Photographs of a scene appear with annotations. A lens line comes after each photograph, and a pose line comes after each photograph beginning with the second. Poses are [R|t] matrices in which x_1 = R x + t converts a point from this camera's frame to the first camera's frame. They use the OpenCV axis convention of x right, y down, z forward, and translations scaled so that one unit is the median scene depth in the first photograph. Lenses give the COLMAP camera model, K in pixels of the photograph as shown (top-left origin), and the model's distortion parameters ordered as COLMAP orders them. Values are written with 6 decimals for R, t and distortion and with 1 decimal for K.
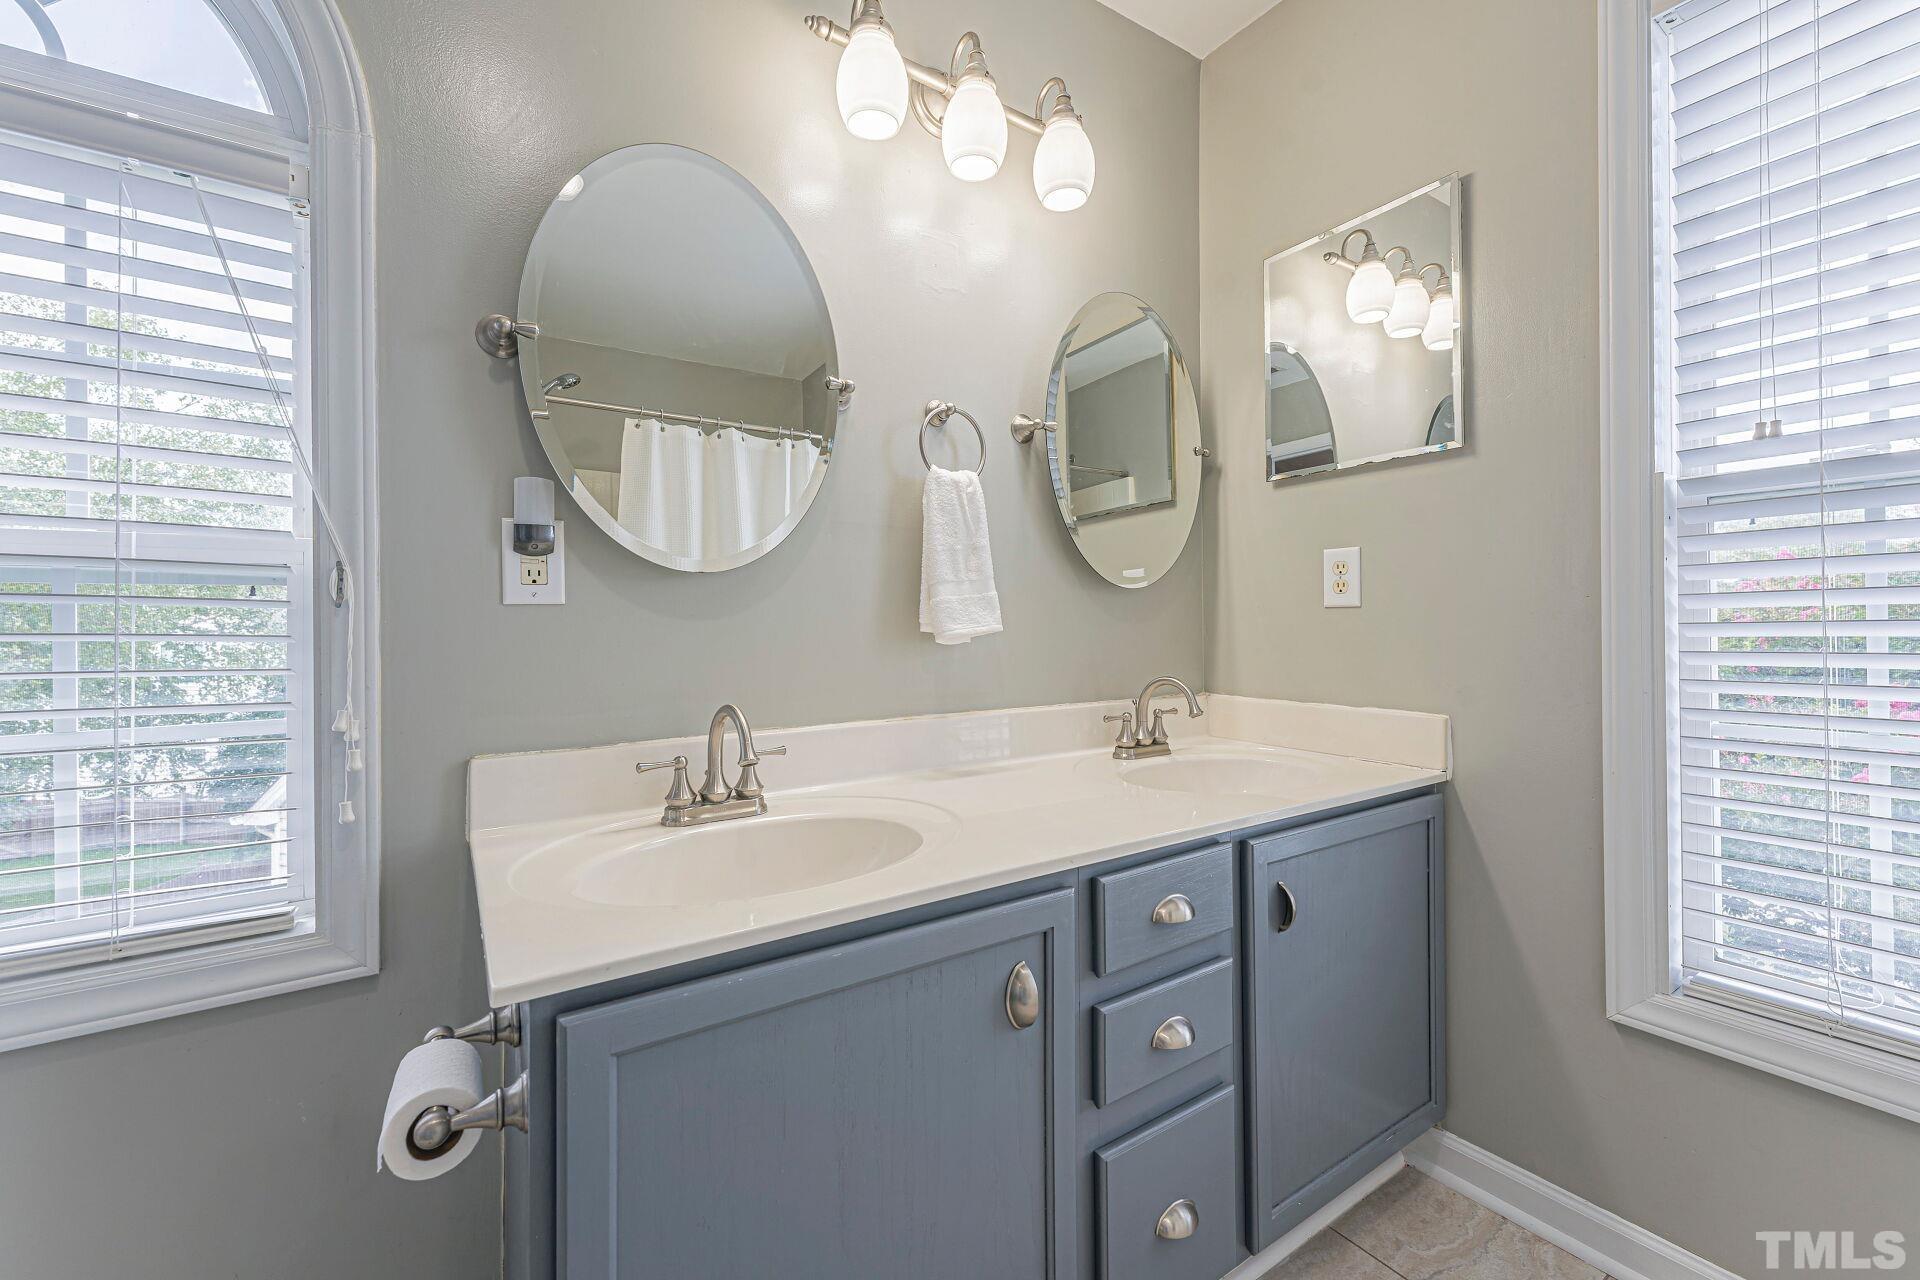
lens RADIAL K [[763.8, 0, 970.2], [0, 763.8, 630.1], [0, 0, 1]] dist [0.001658, -0.000011]
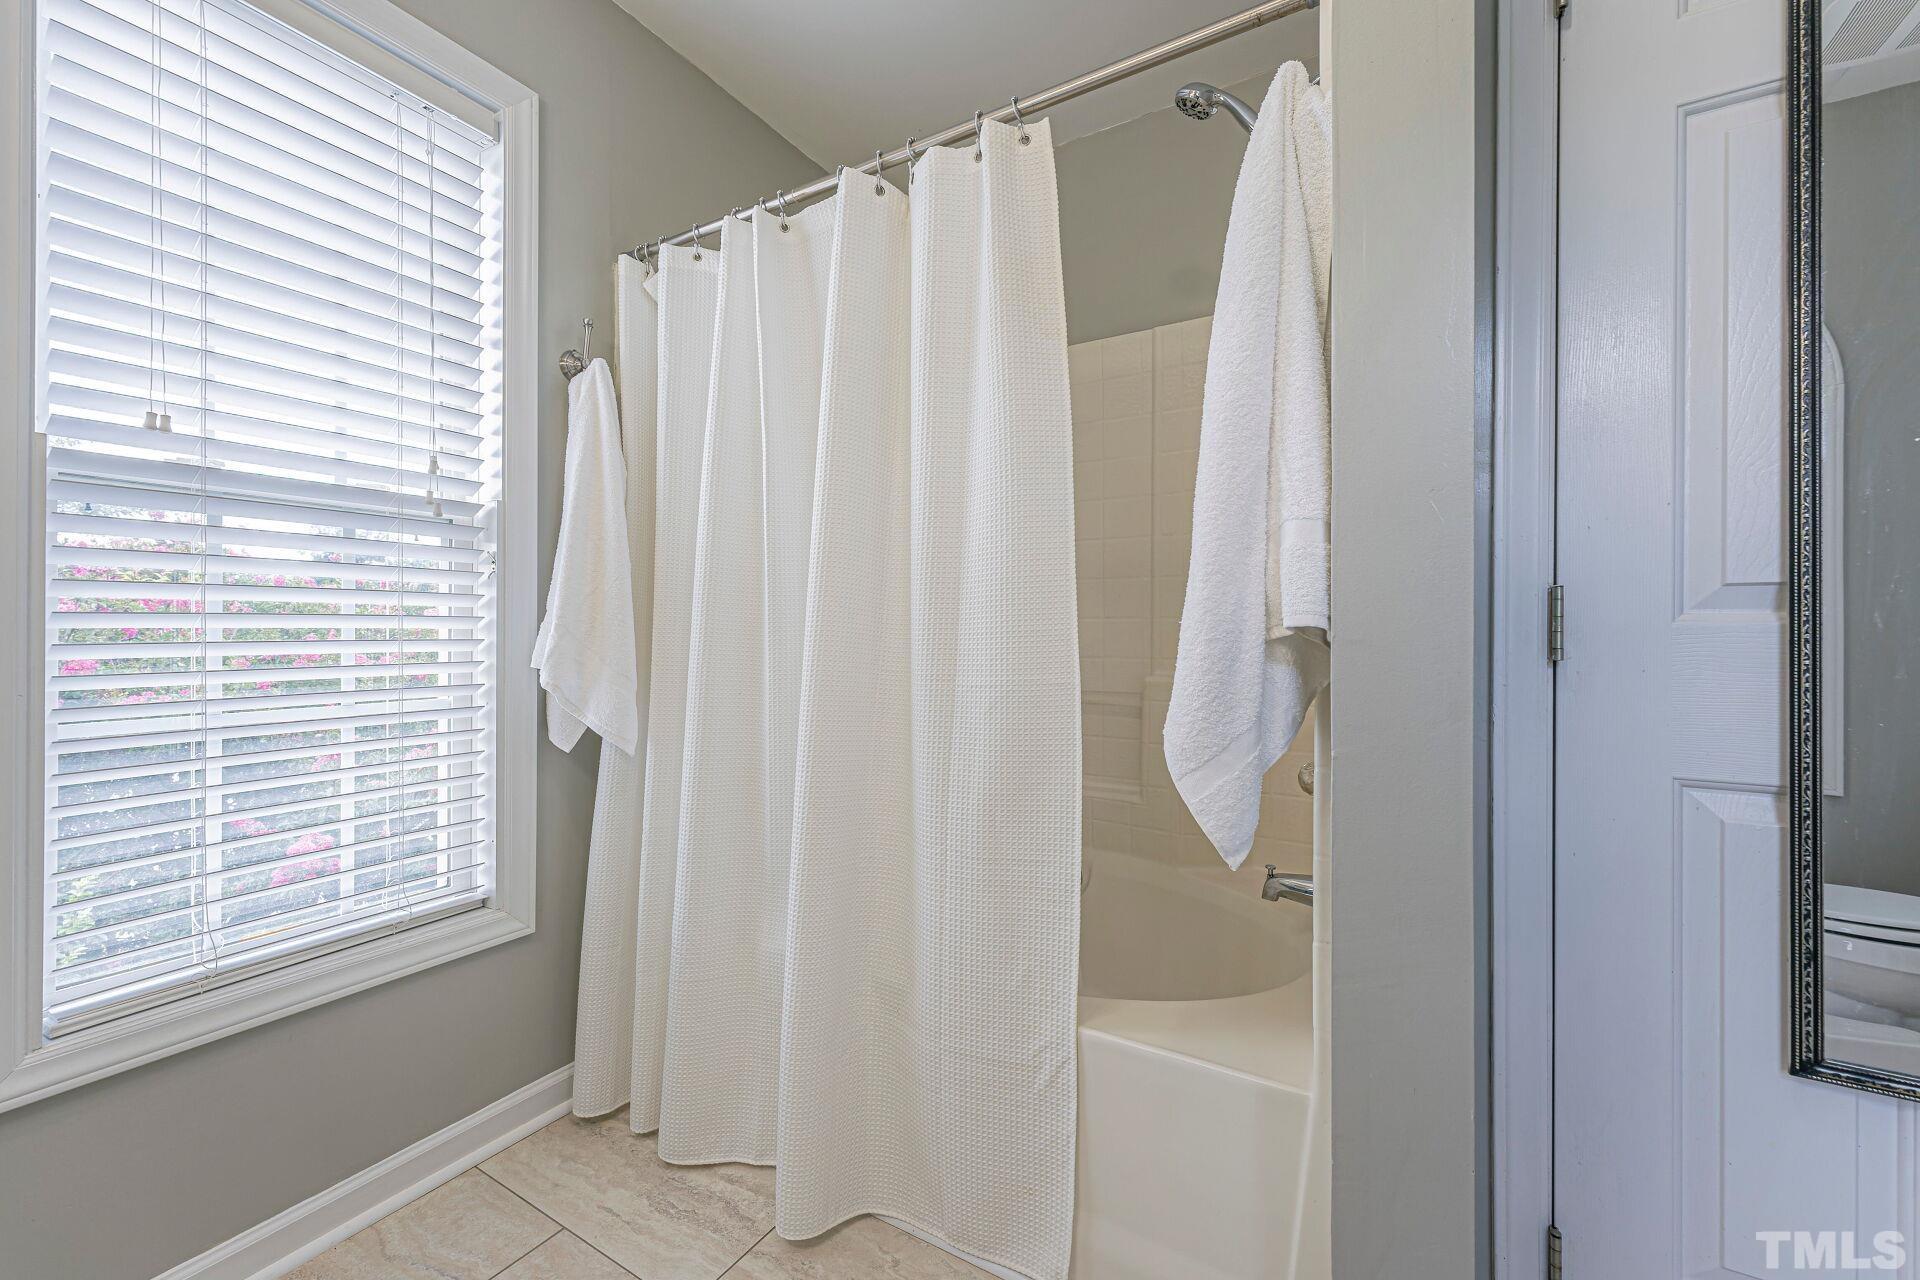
lens RADIAL K [[763.8, 0, 968.2], [0, 763.8, 634.3], [0, 0, 1]] dist [0.001658, -0.000011]
pose [[-0.426404, -0.008243, 0.904495, -0.322478], [-0.007324, 0.999957, 0.005661, 0.003321], [-0.904503, -0.004210, -0.426446, 0.468865]]
